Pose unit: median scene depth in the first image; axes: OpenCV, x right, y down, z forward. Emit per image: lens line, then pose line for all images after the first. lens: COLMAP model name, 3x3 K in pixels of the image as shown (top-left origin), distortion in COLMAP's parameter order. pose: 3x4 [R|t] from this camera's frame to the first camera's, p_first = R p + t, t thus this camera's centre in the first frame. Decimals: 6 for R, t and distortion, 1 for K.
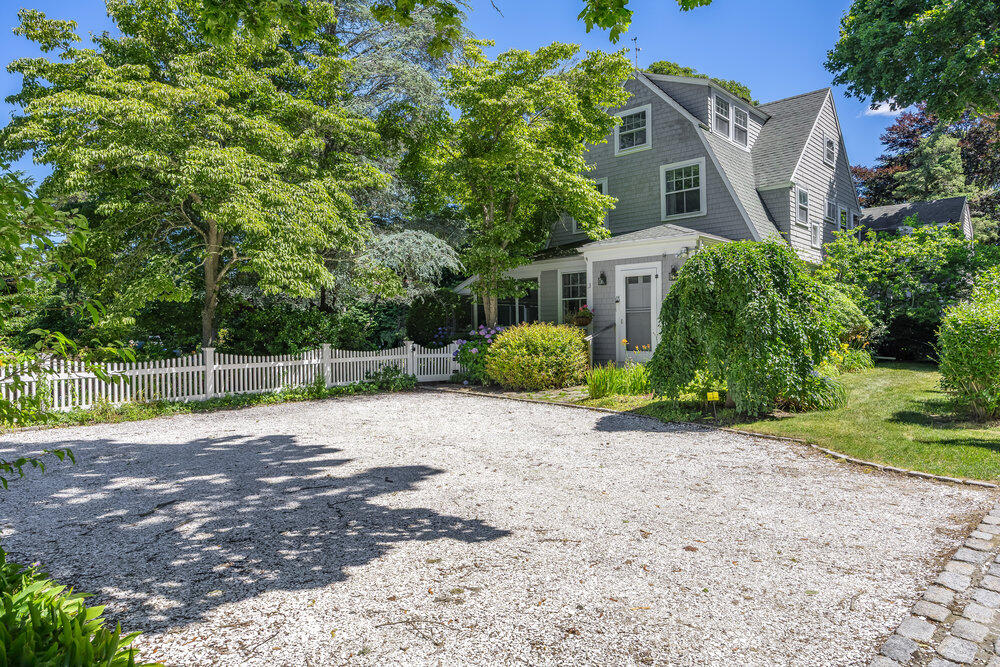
lens RADIAL K [[652.5, 0, 498.9], [0, 652.5, 334.2], [0, 0, 1]] dist [0.006721, -0.000864]
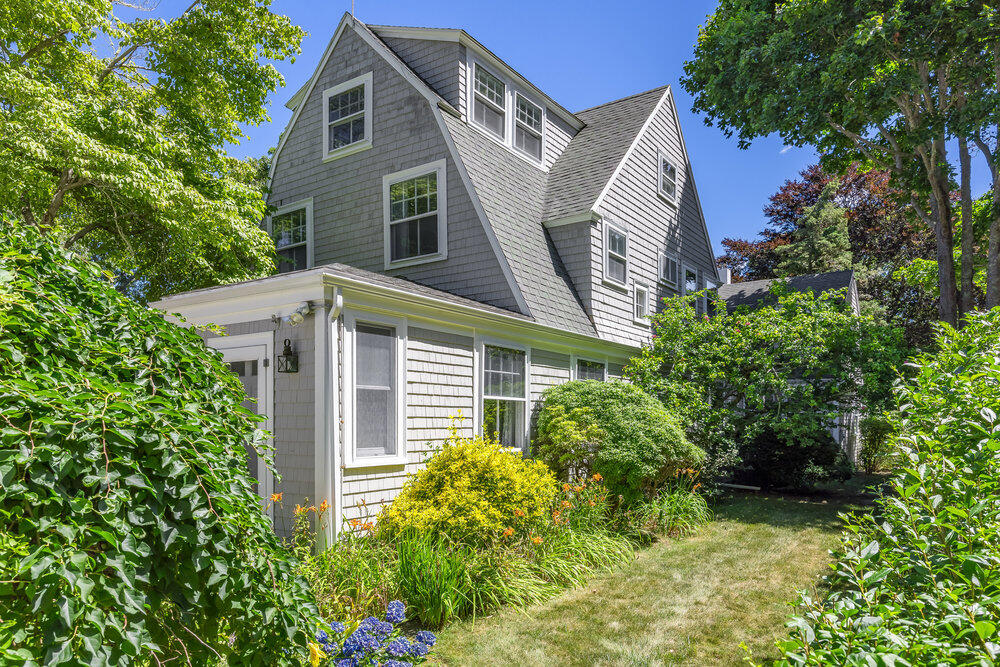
lens RADIAL K [[652.5, 0, 515.0], [0, 652.5, 418.2], [0, 0, 1]] dist [0.006721, -0.000864]
pose [[0.989463, 0.007917, 0.144572, 0.279261], [-0.007774, 0.999969, -0.001558, -0.038587], [-0.144580, 0.000418, 0.989493, 0.395686]]
